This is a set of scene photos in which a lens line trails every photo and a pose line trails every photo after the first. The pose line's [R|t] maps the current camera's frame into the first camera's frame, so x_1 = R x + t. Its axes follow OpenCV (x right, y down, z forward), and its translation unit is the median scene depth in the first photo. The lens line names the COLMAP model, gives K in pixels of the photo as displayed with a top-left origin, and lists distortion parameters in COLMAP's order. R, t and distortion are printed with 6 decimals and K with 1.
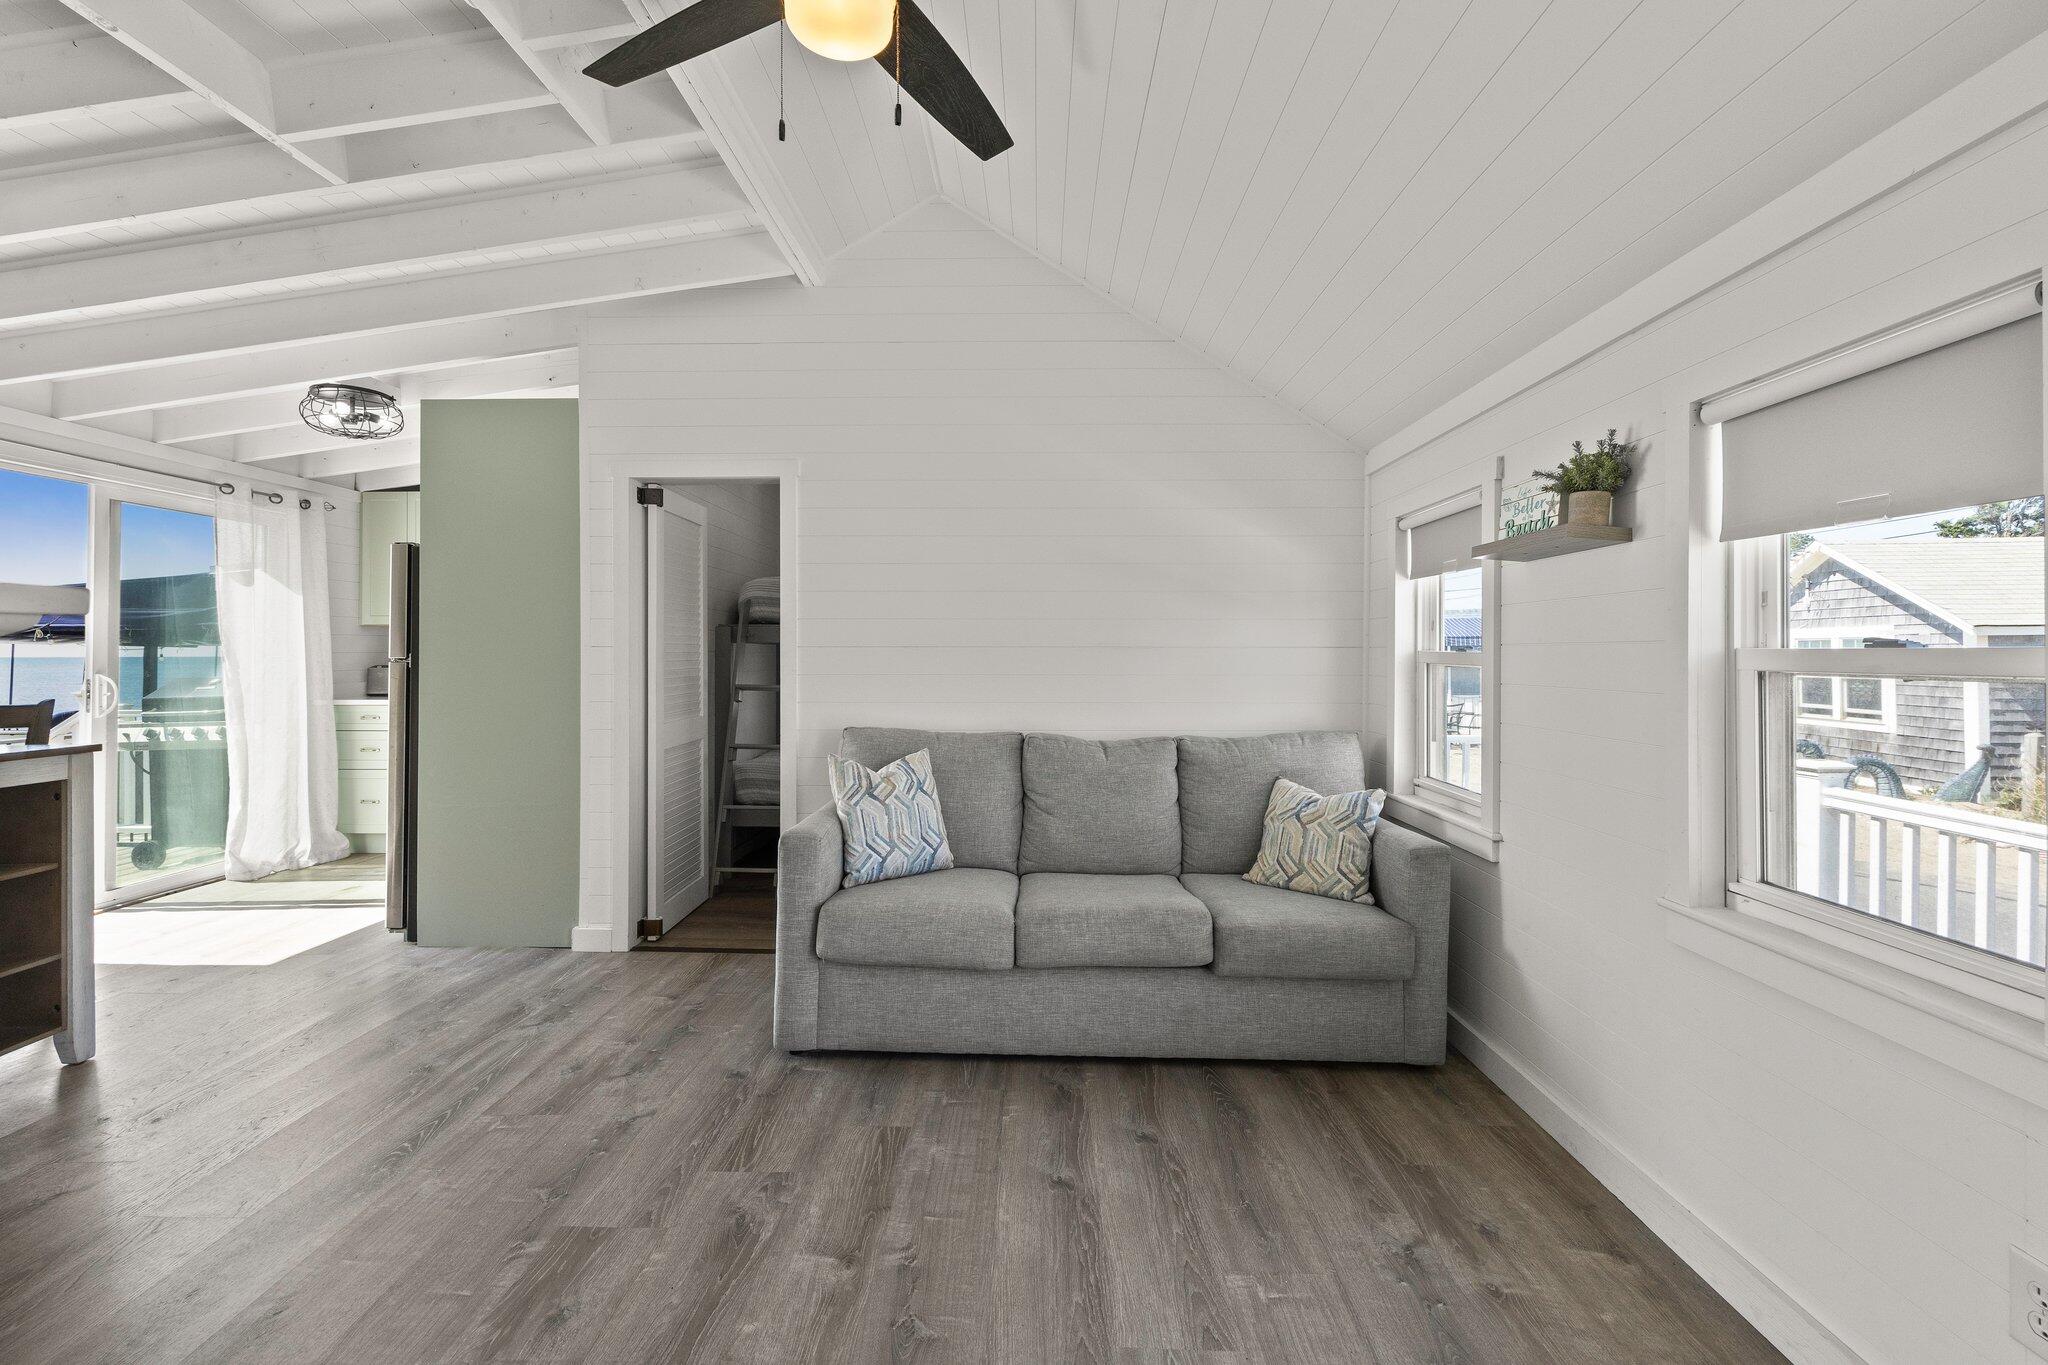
lens RADIAL K [[835.1, 0, 1027.3], [0, 835.1, 646.9], [0, 0, 1]] dist [-0.000656, 0.000076]
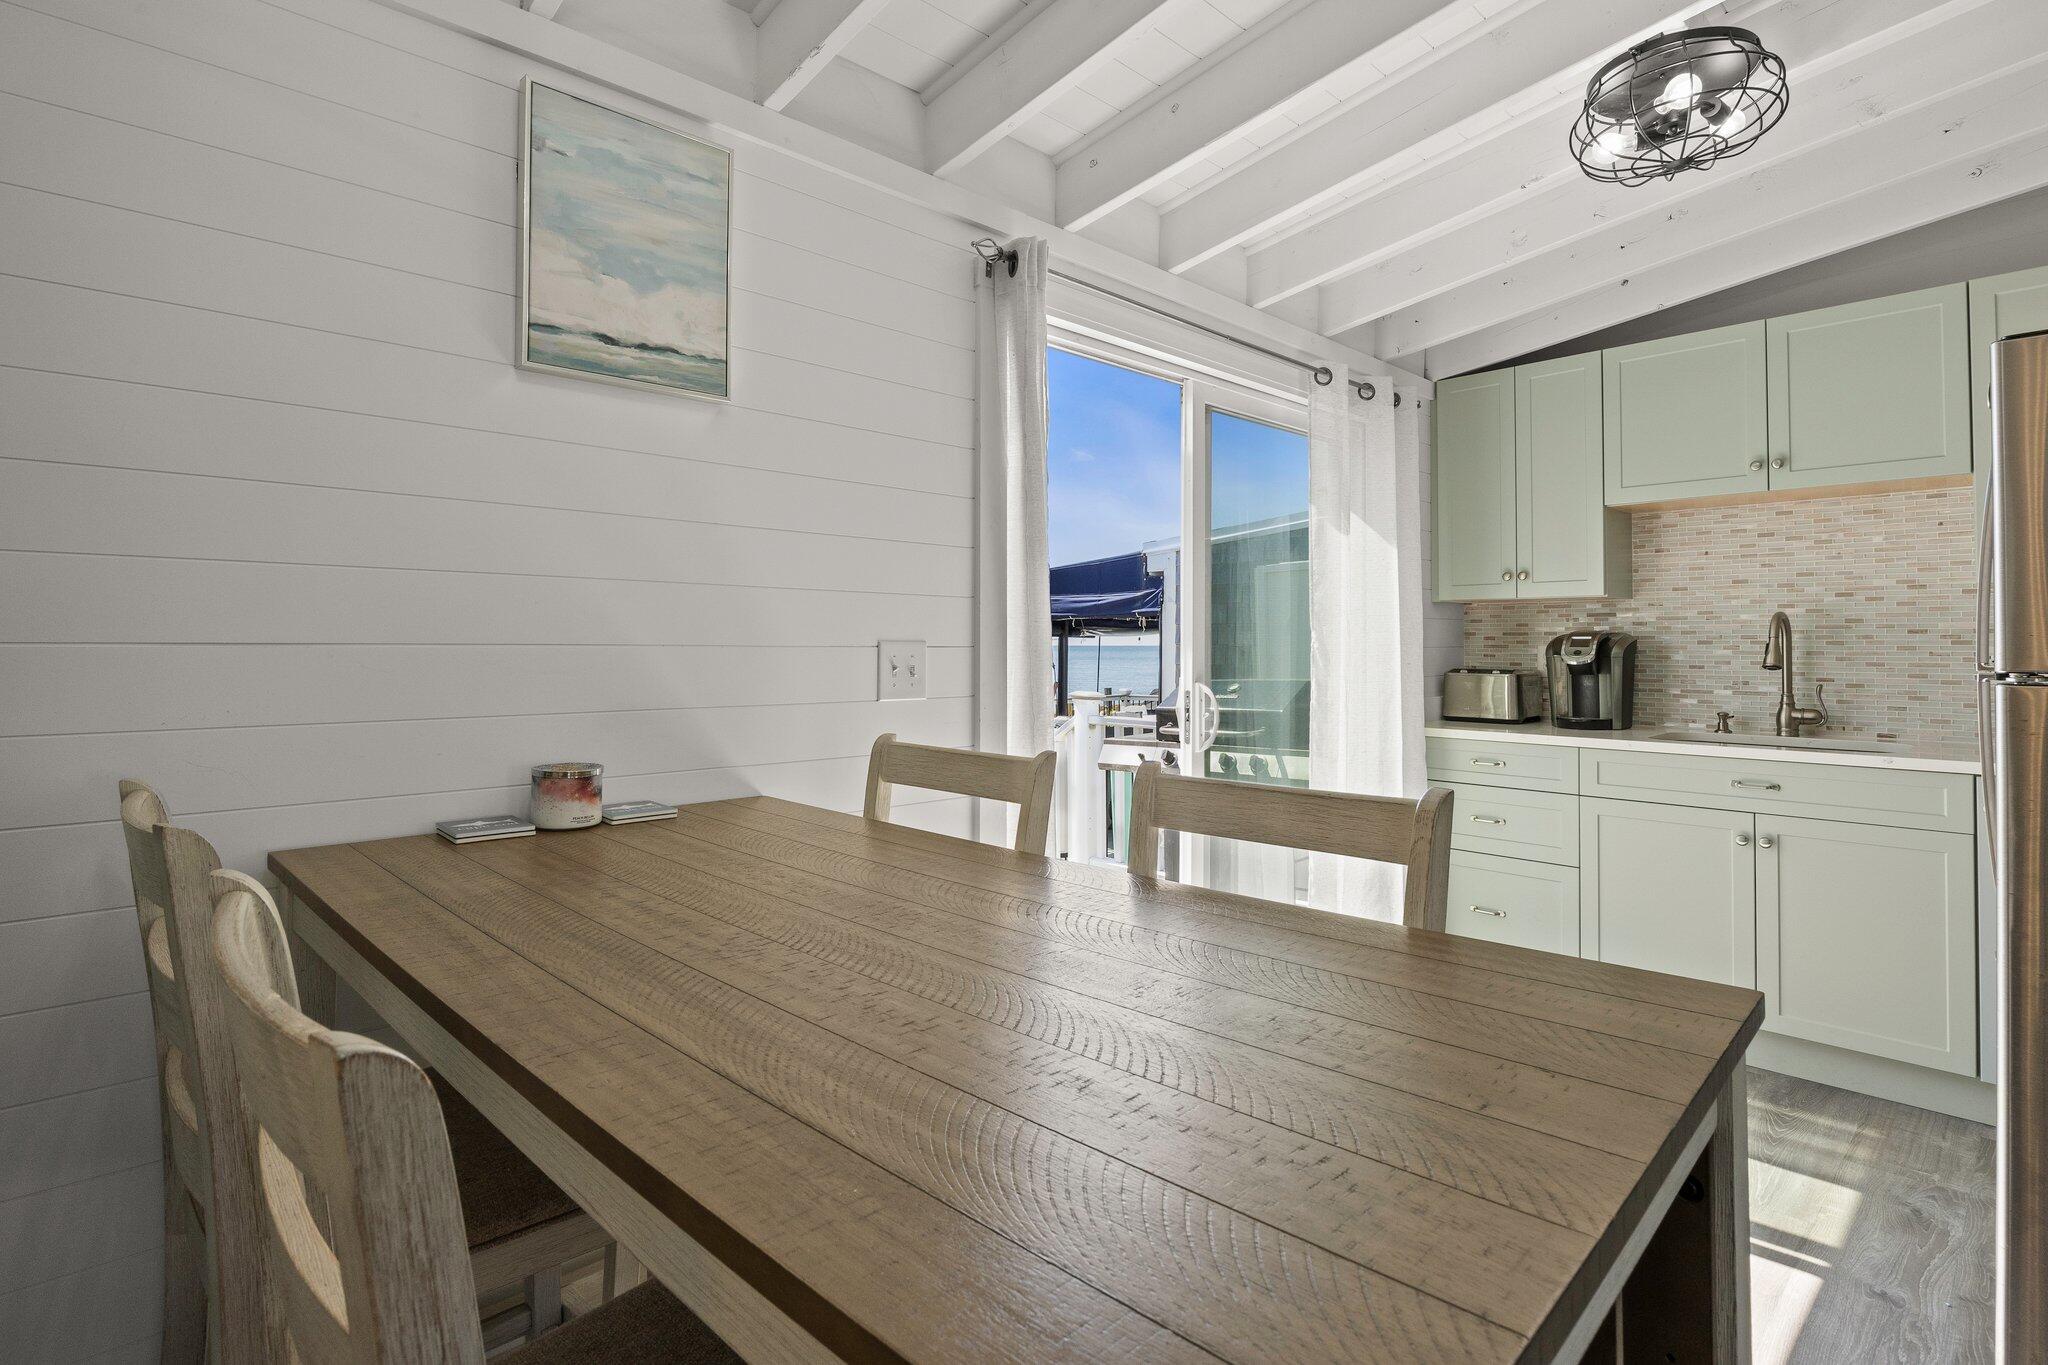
lens RADIAL K [[1013.9, 0, 1022.0], [0, 1013.9, 625.7], [0, 0, 1]] dist [-0.005083, 0.000504]
pose [[0.702876, -0.009543, -0.711248, -0.959516], [0.002403, 0.999936, -0.011042, -0.003112], [0.711308, 0.006052, 0.702854, 0.538183]]
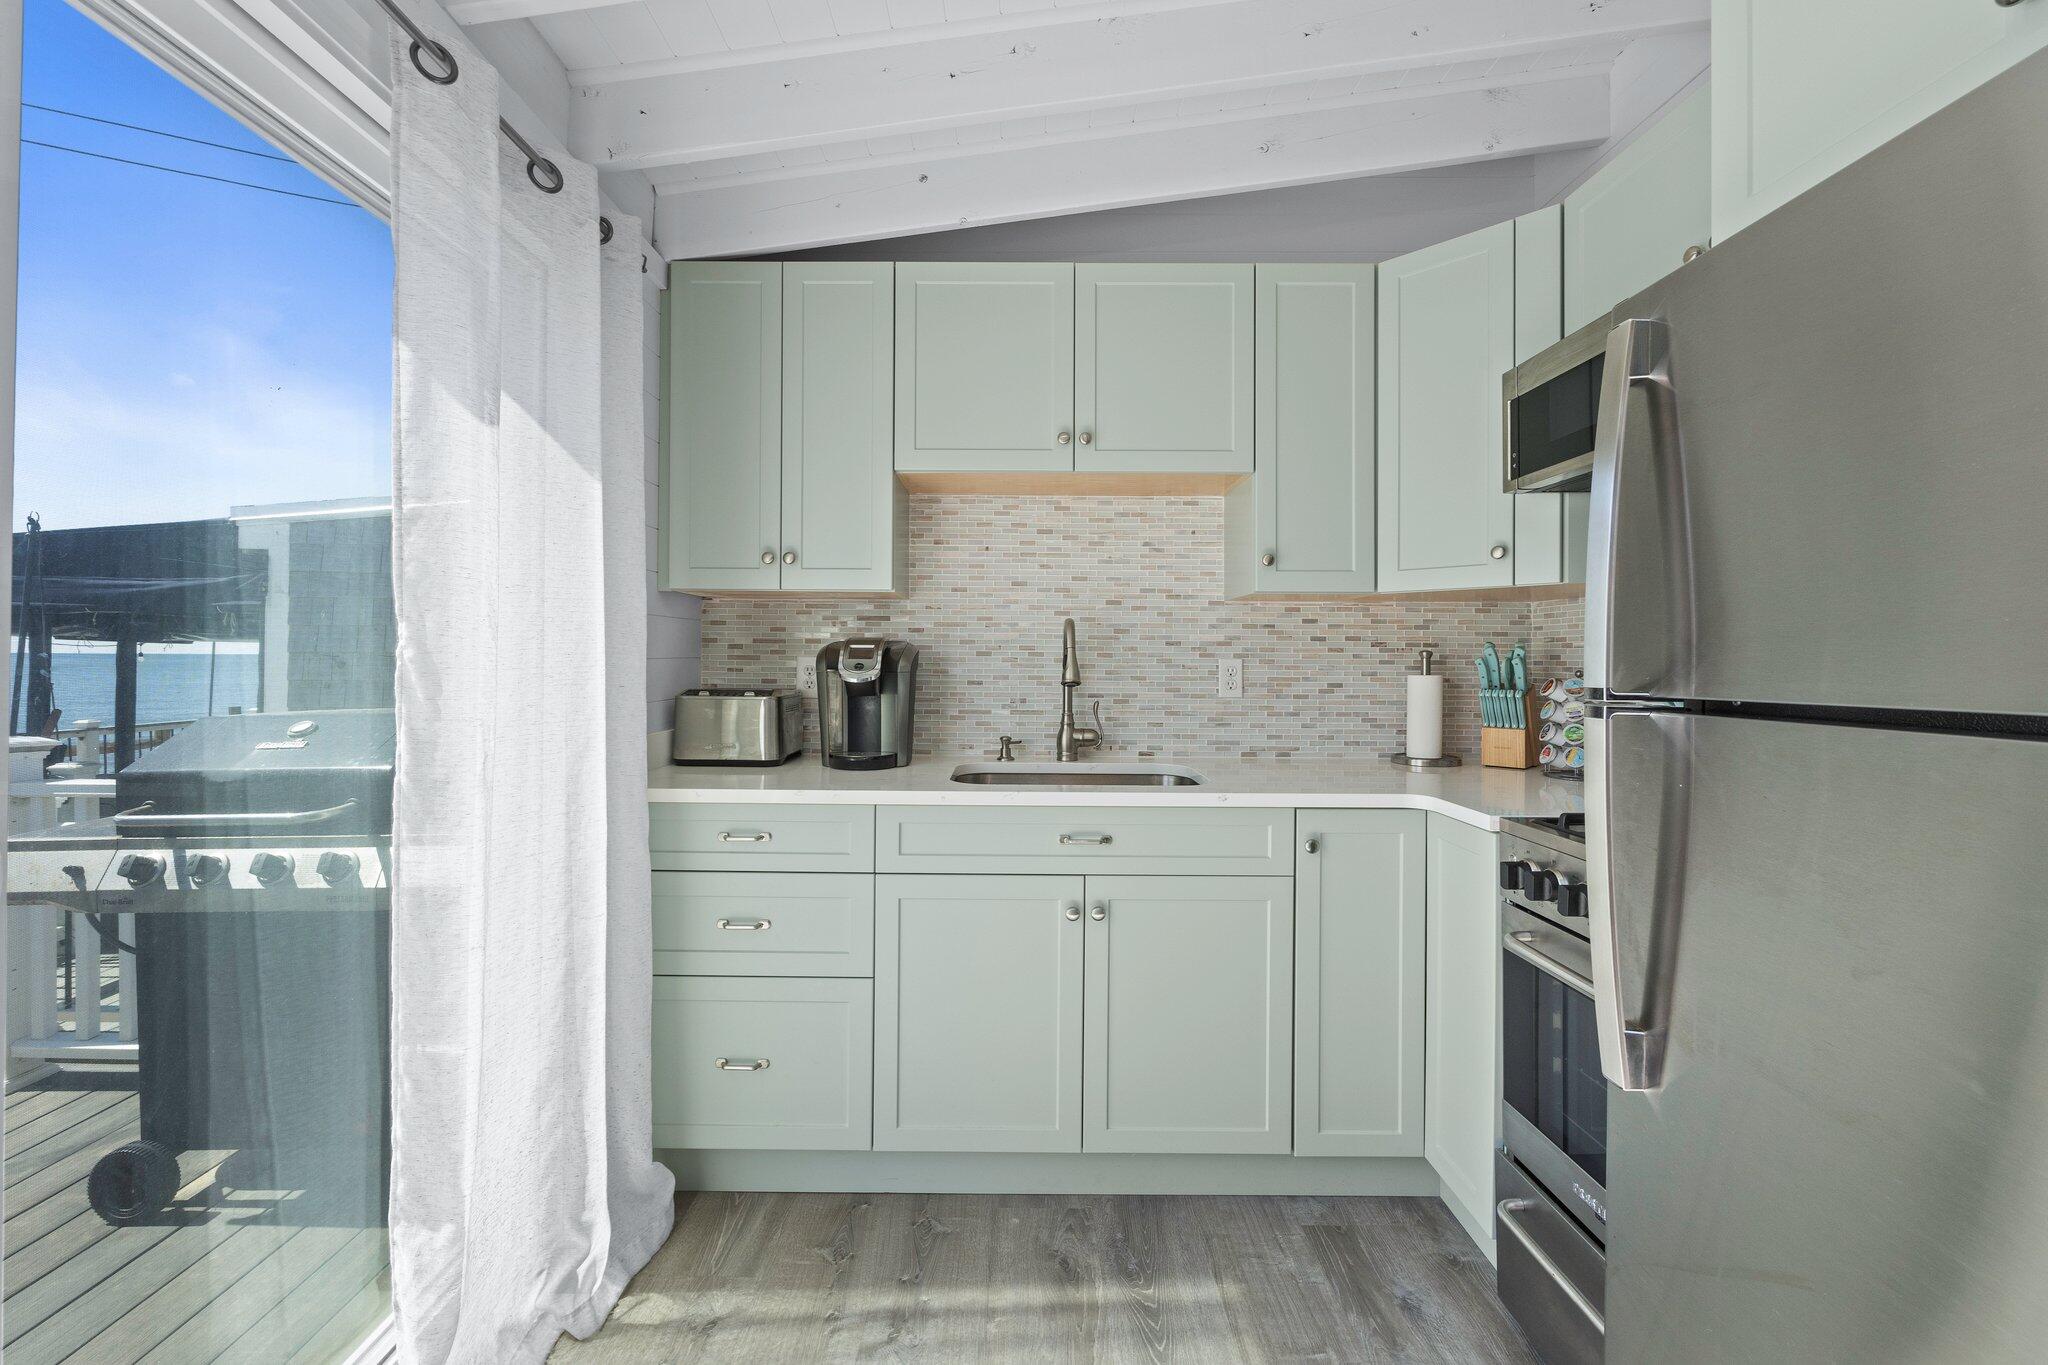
lens RADIAL K [[825.9, 0, 1016.0], [0, 825.9, 659.0], [0, 0, 1]] dist [-0.003126, 0.000220]
pose [[0.999822, 0.008923, 0.016649, -1.246773], [-0.009069, 0.999921, 0.008694, 0.003699], [-0.016570, -0.008843, 0.999824, 1.173840]]
